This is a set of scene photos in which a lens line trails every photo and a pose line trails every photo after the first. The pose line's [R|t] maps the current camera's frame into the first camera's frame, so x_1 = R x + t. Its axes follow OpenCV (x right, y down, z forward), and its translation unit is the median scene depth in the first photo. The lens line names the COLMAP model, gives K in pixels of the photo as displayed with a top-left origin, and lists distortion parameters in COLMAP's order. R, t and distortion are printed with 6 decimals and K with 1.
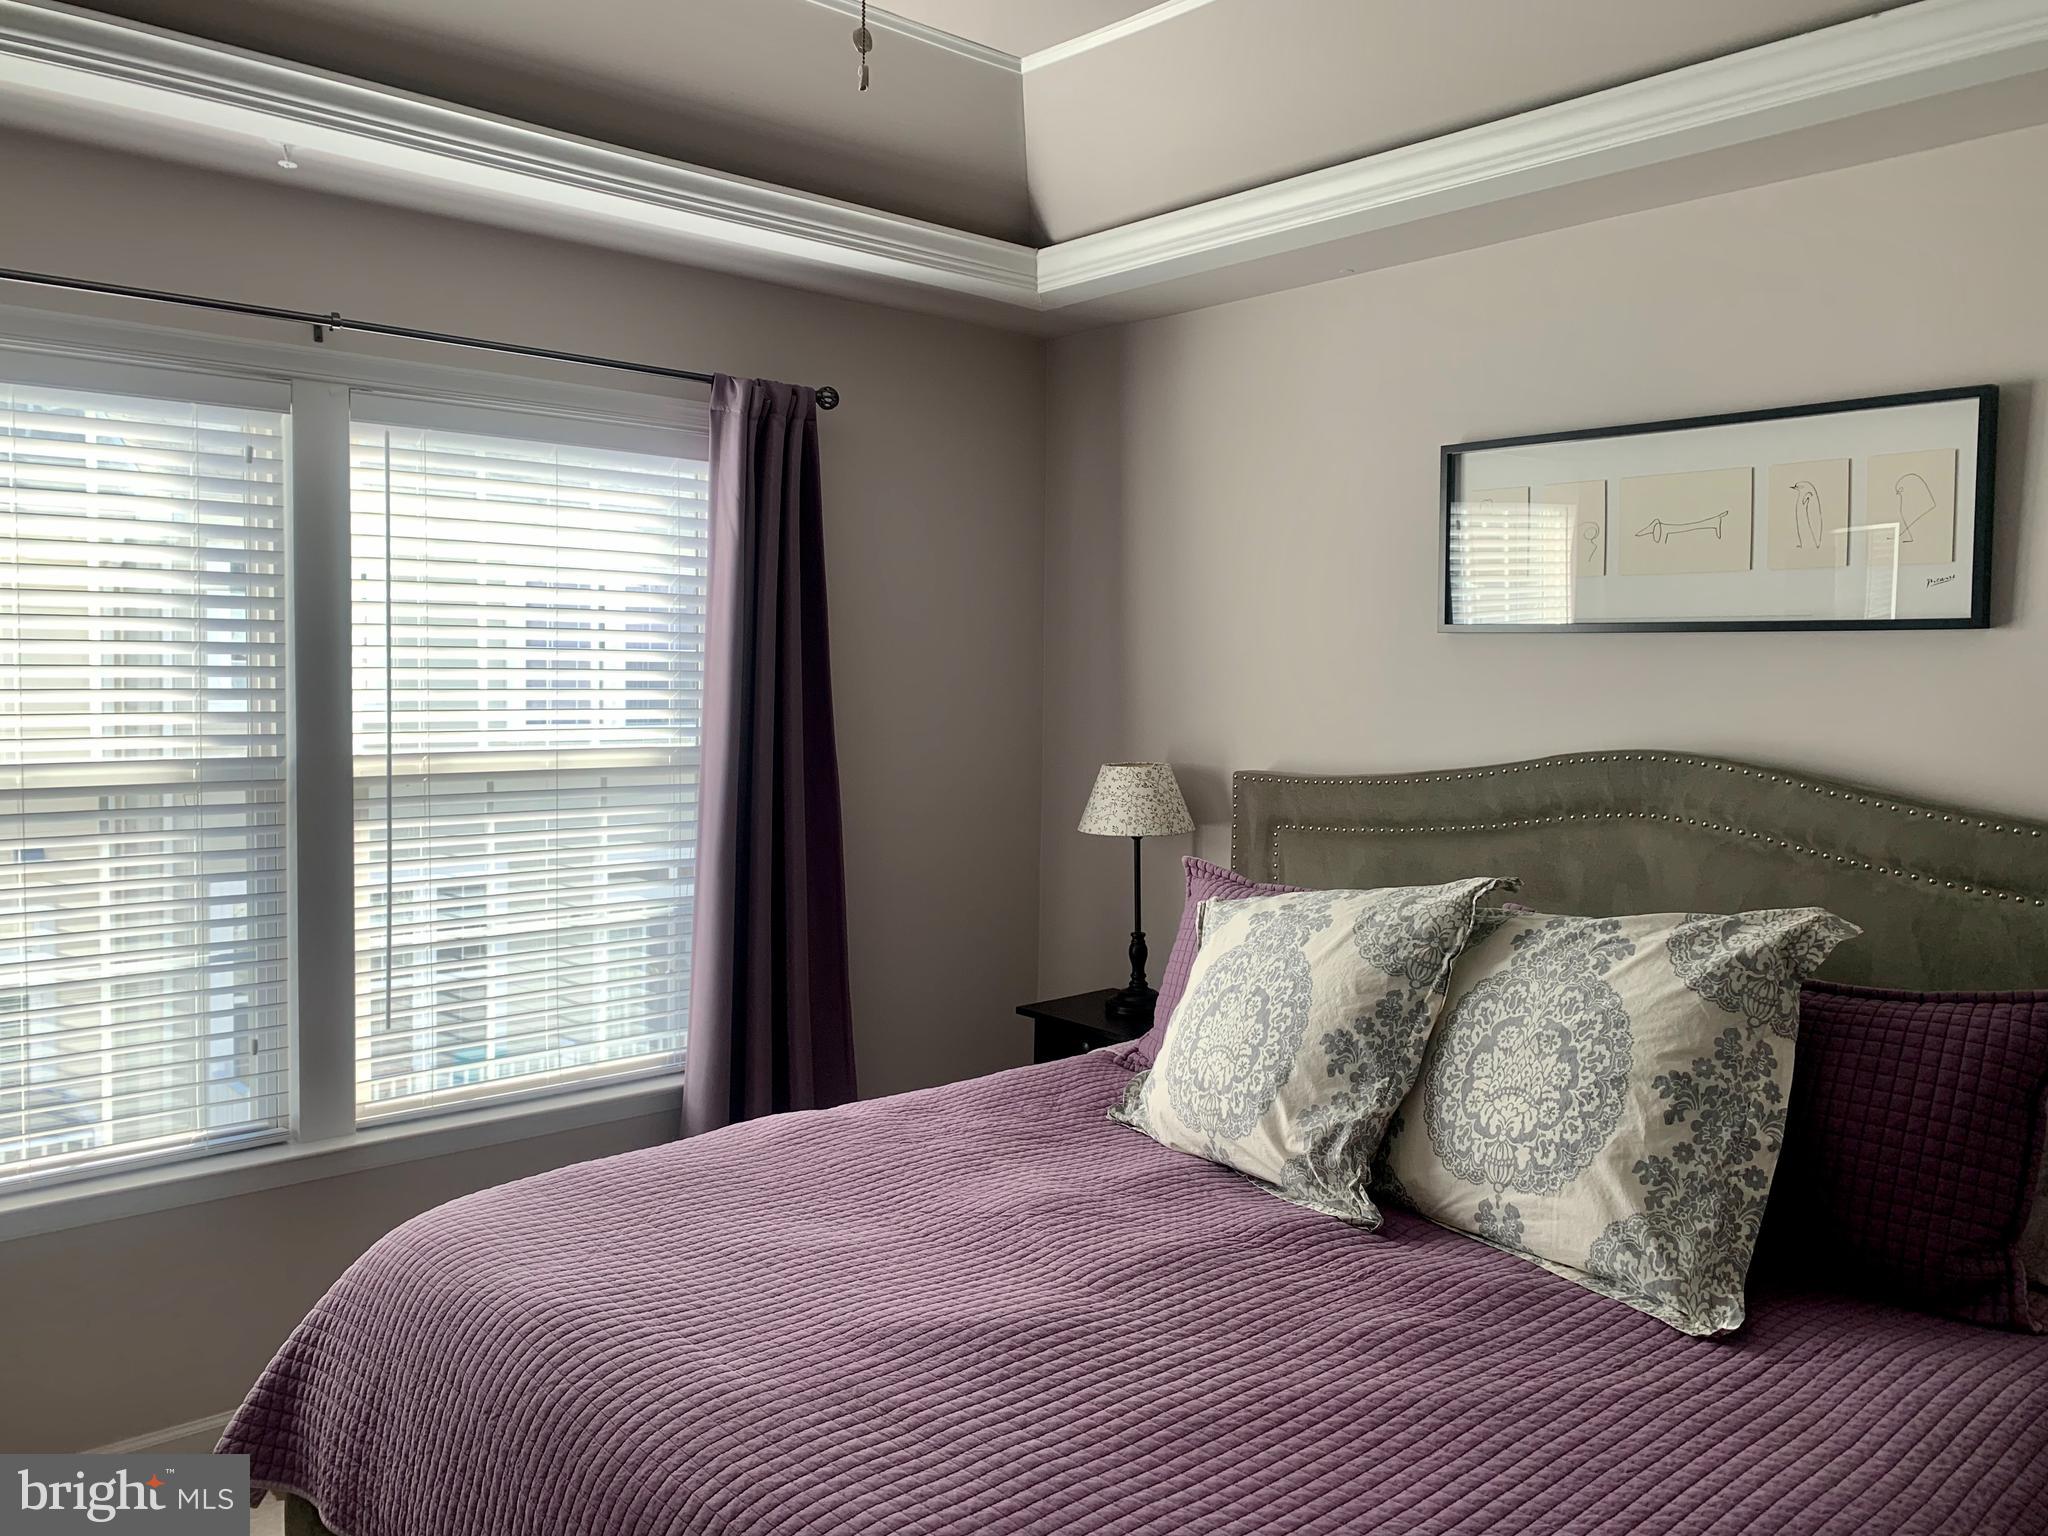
lens RADIAL K [[1538.7, 0, 1028.8], [0, 1538.7, 742.5], [0, 0, 1]] dist [0.082514, -0.210155]
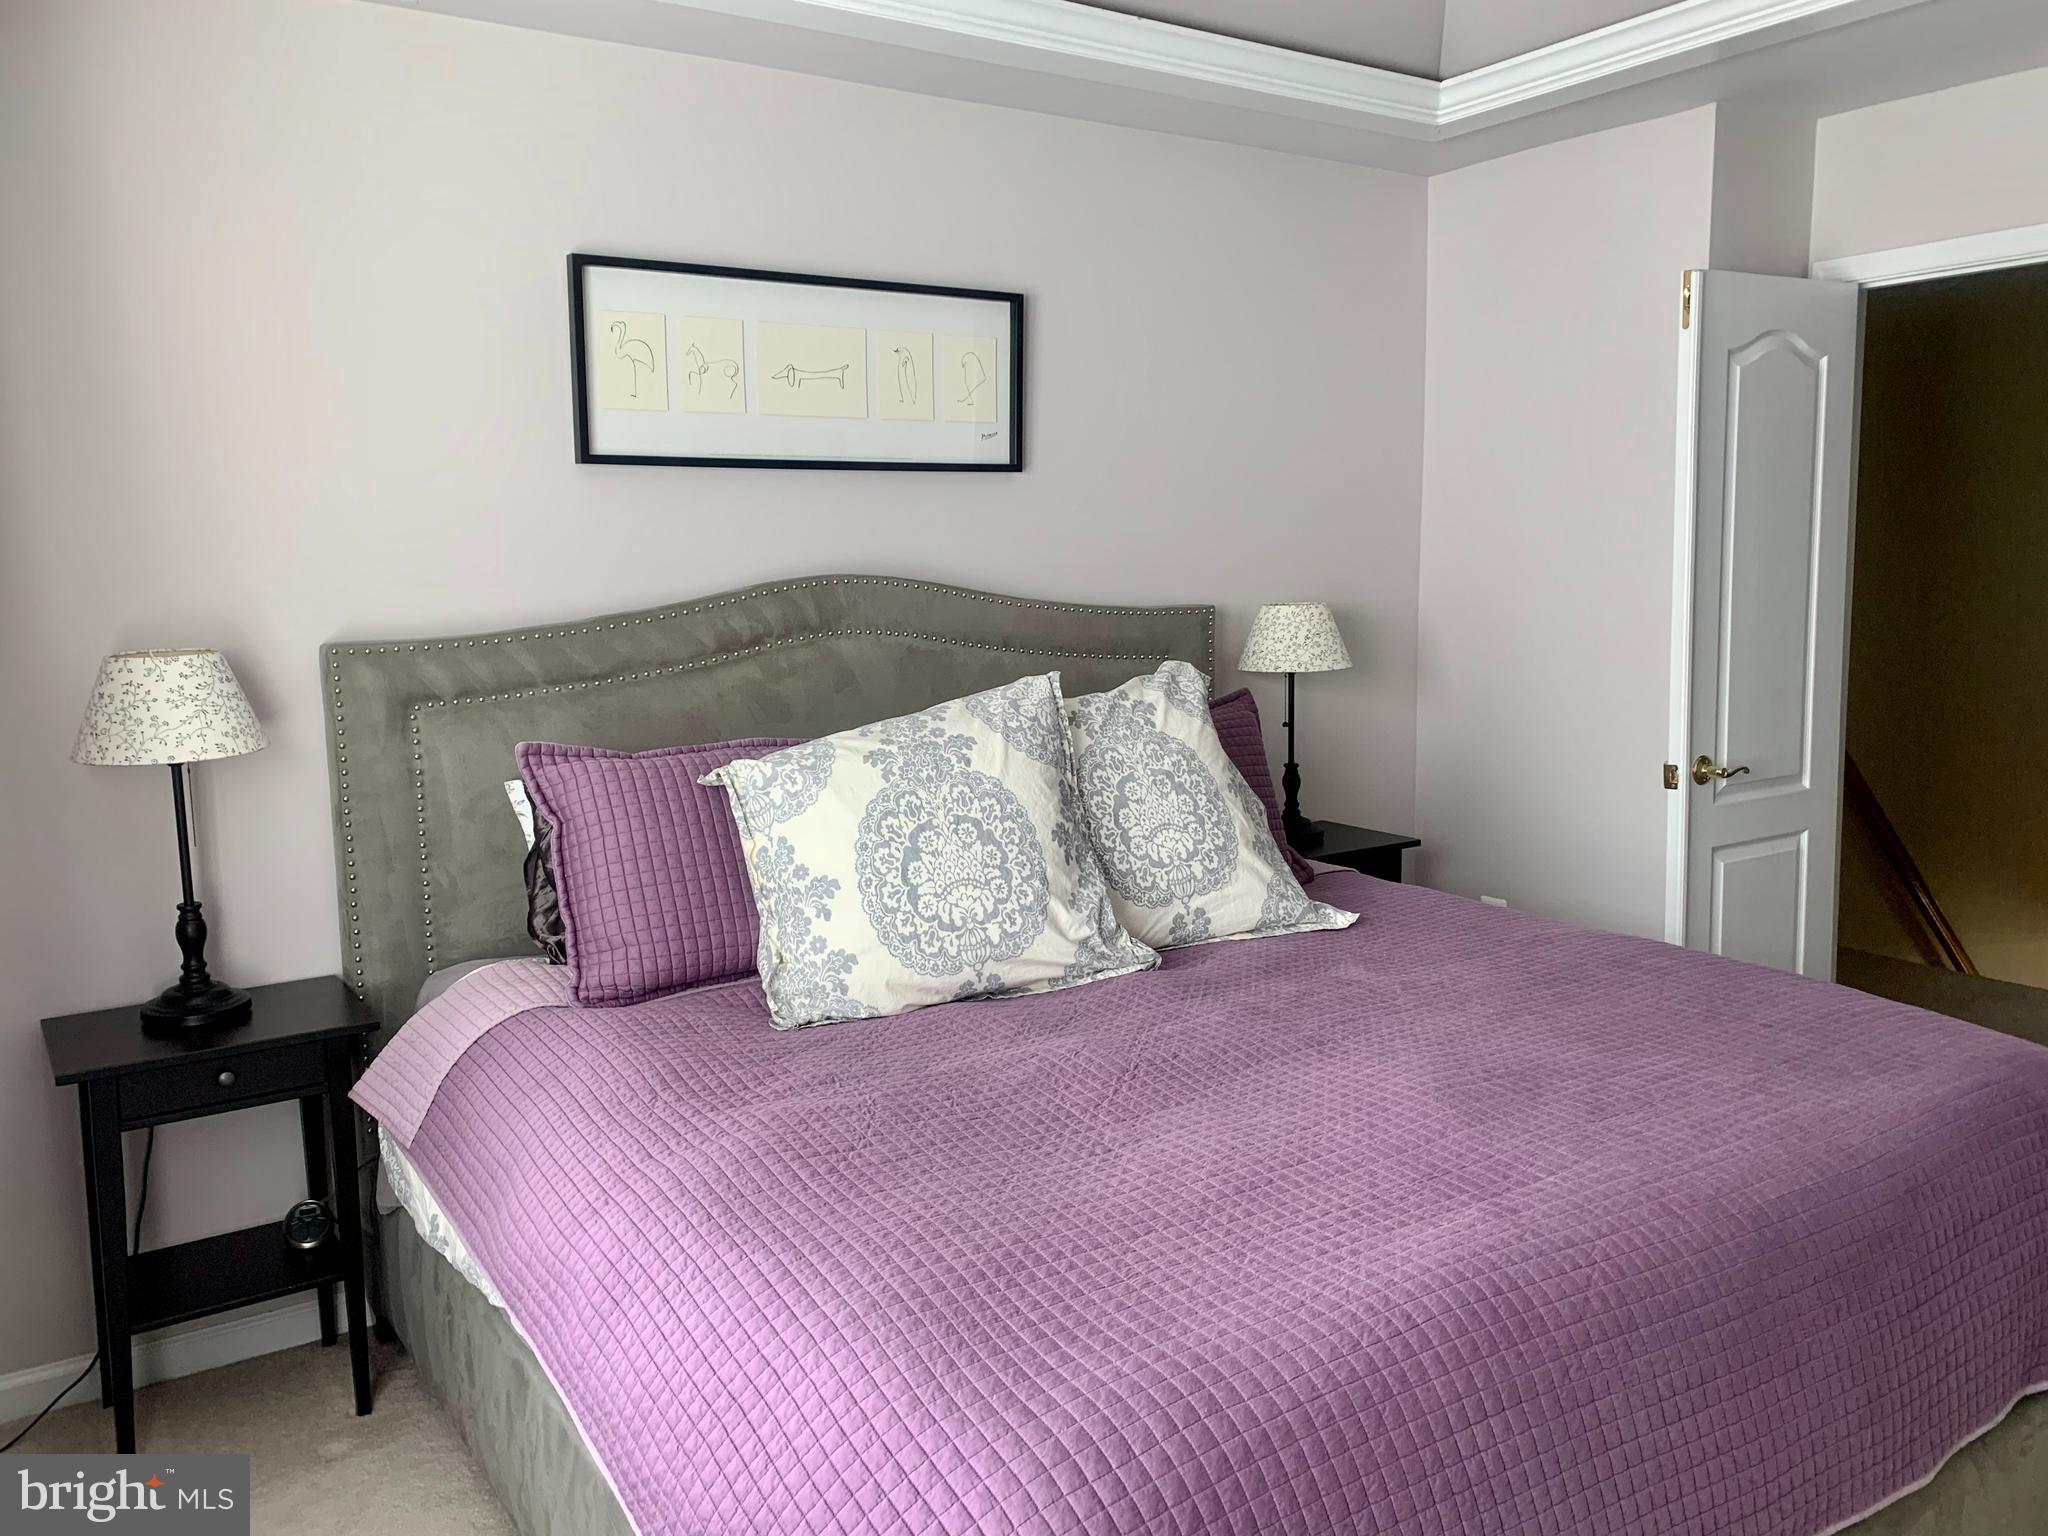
lens RADIAL K [[1538.7, 0, 1028.8], [0, 1538.7, 742.5], [0, 0, 1]] dist [0.082514, -0.210155]
pose [[0.127937, -0.140852, 0.981730, -0.874956], [0.068617, 0.988749, 0.132917, -0.017316], [-0.989406, 0.050359, 0.136162, 0.881913]]
